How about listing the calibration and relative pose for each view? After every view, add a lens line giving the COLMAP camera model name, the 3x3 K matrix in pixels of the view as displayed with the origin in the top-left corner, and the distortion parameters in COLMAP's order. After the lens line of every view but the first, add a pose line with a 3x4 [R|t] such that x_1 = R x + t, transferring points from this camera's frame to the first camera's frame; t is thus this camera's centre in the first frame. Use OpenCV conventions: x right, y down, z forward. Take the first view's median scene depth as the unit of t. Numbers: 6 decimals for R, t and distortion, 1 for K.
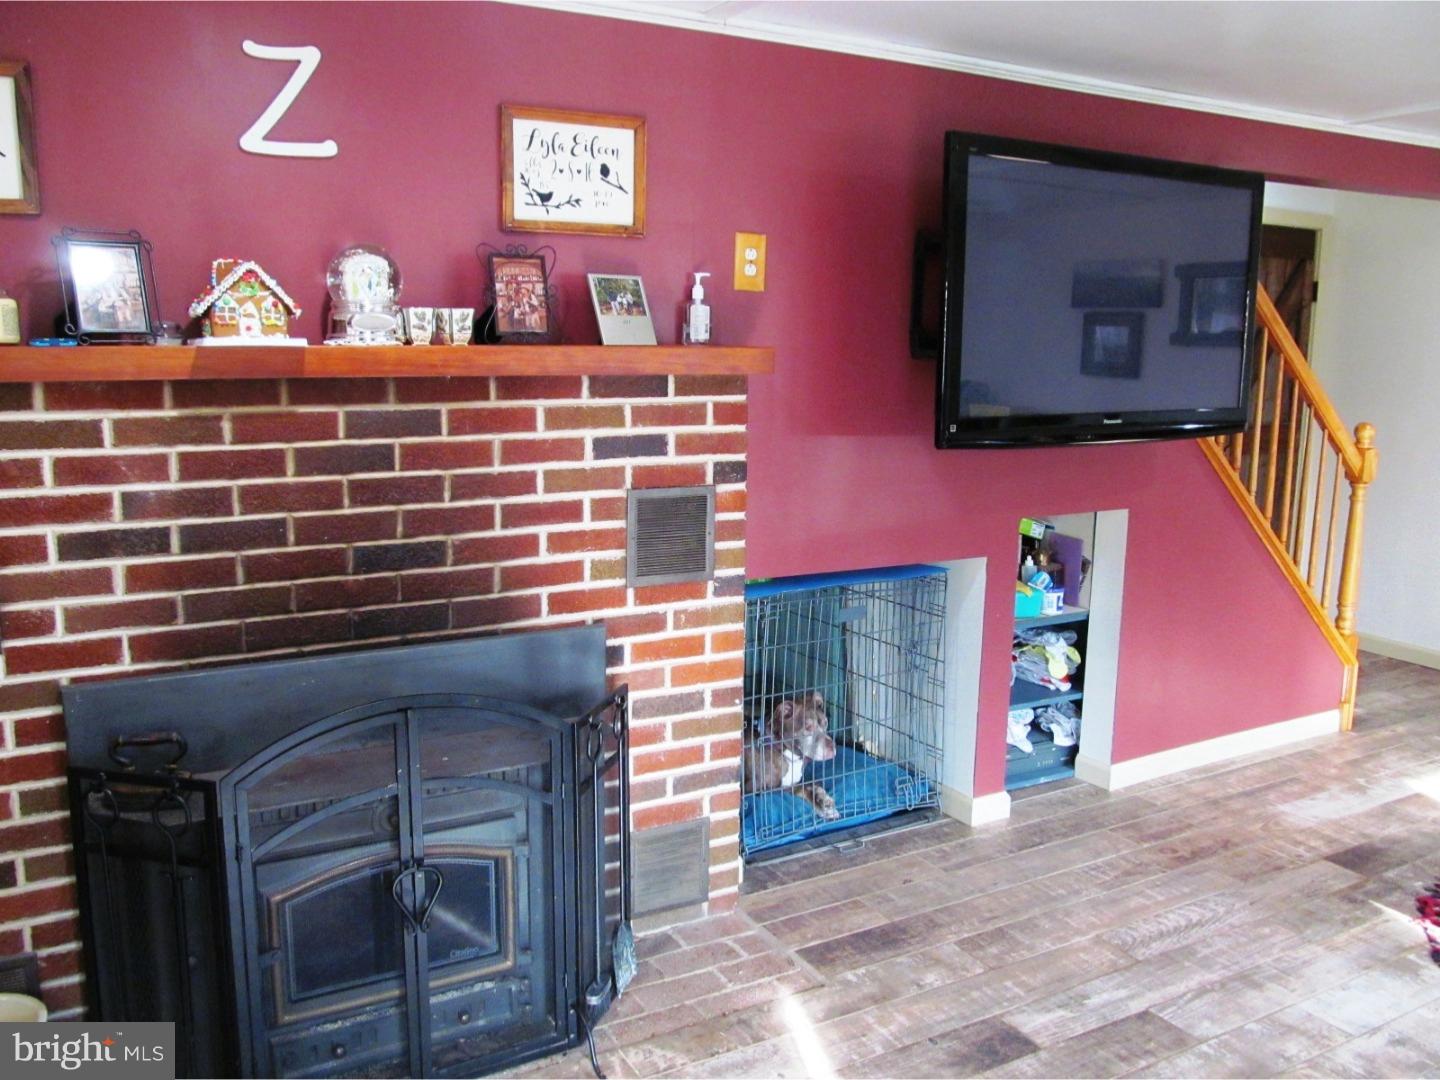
lens RADIAL K [[1193.7, 0, 716.1], [0, 1193.7, 538.3], [0, 0, 1]] dist [-0.060193, 0.028438]
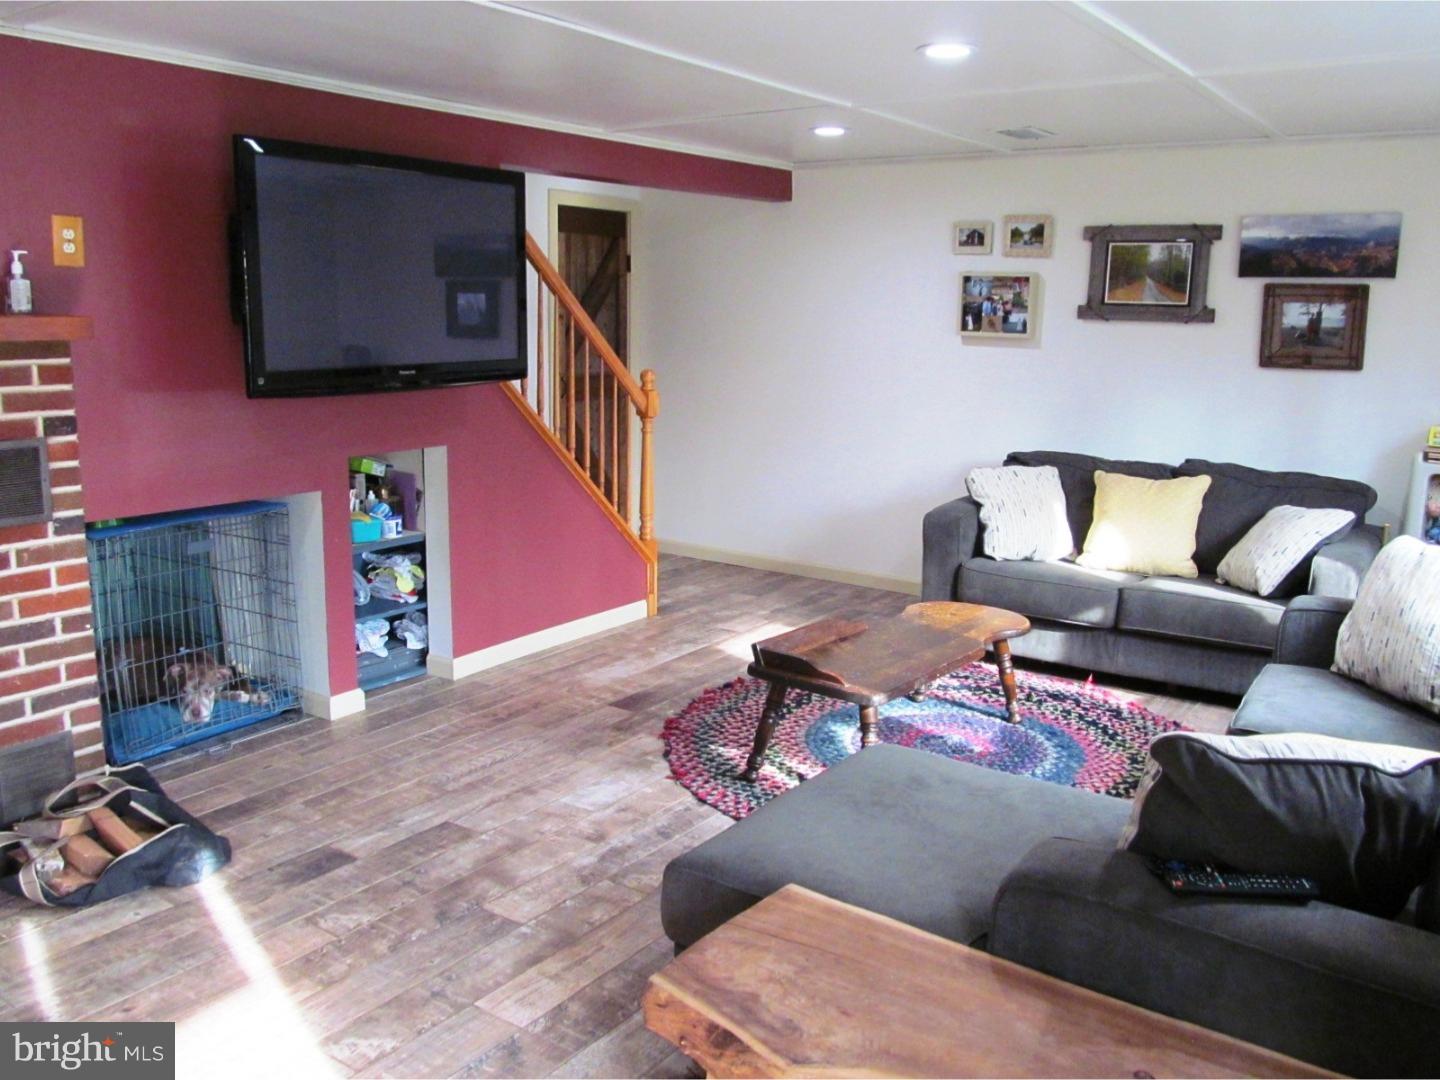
lens RADIAL K [[1193.7, 0, 701.3], [0, 1193.7, 530.9], [0, 0, 1]] dist [-0.060193, 0.028438]
pose [[0.904062, -0.079230, 0.419993, 0.086811], [0.069784, 0.996844, 0.037837, 0.045900], [-0.421665, -0.004898, 0.906738, -0.285410]]
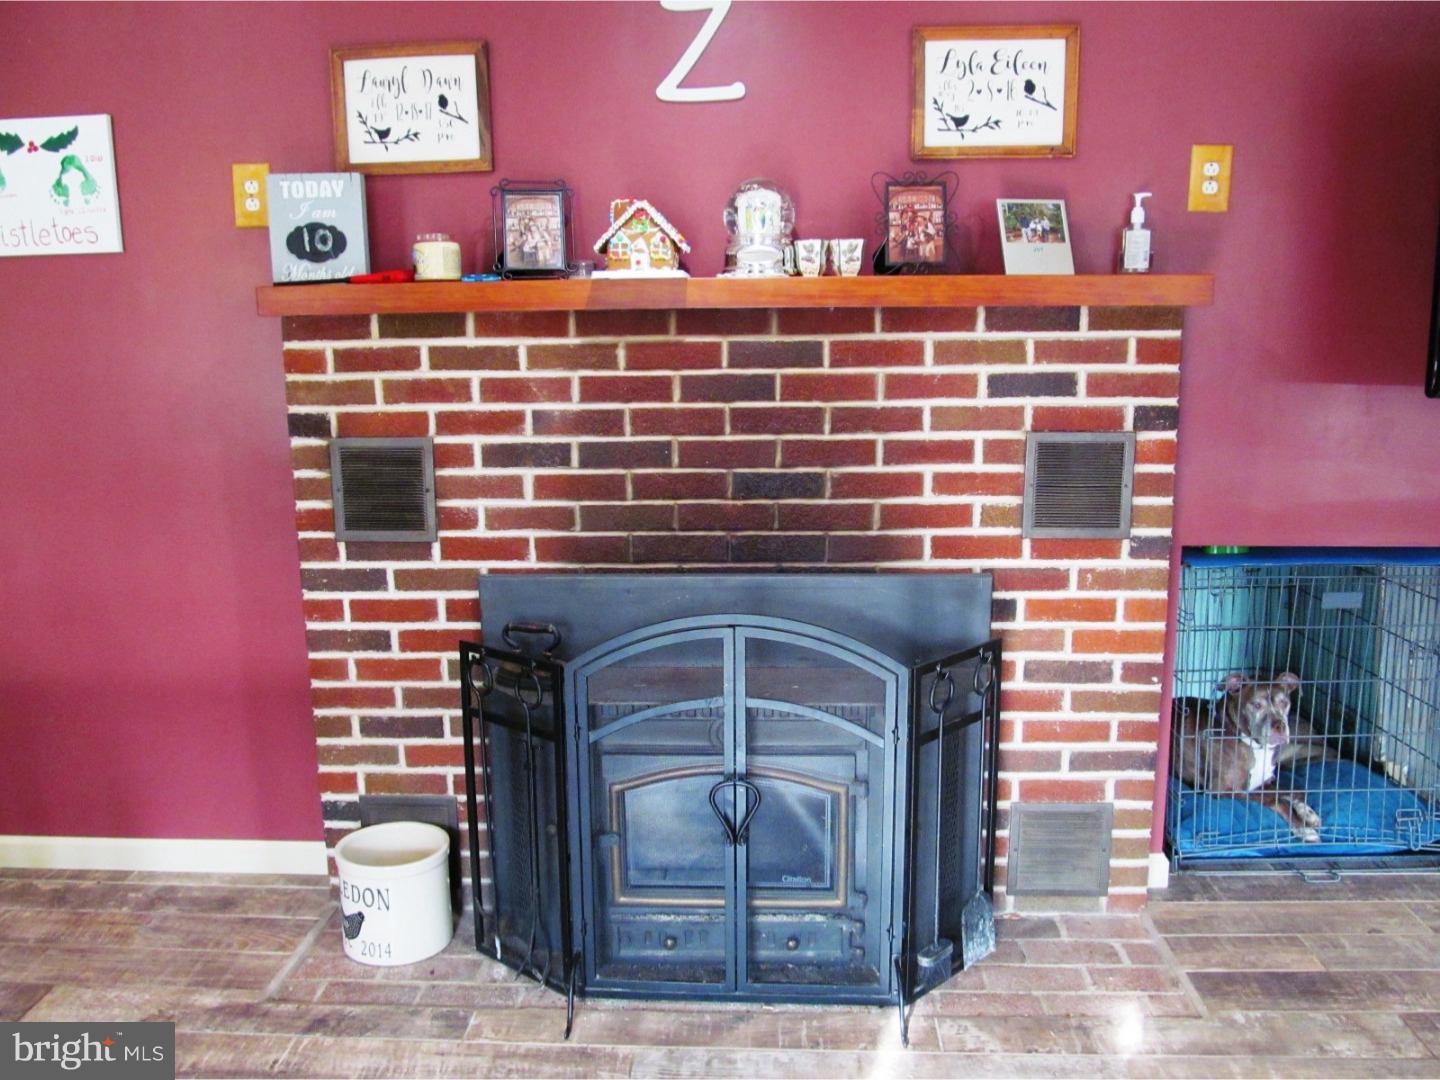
lens RADIAL K [[1193.7, 0, 722.7], [0, 1193.7, 535.3], [0, 0, 1]] dist [-0.060193, 0.028438]
pose [[0.849813, 0.078113, -0.521265, 0.203205], [-0.068255, 0.996939, 0.038118, 0.019511], [0.522647, 0.003186, 0.852543, 0.087854]]
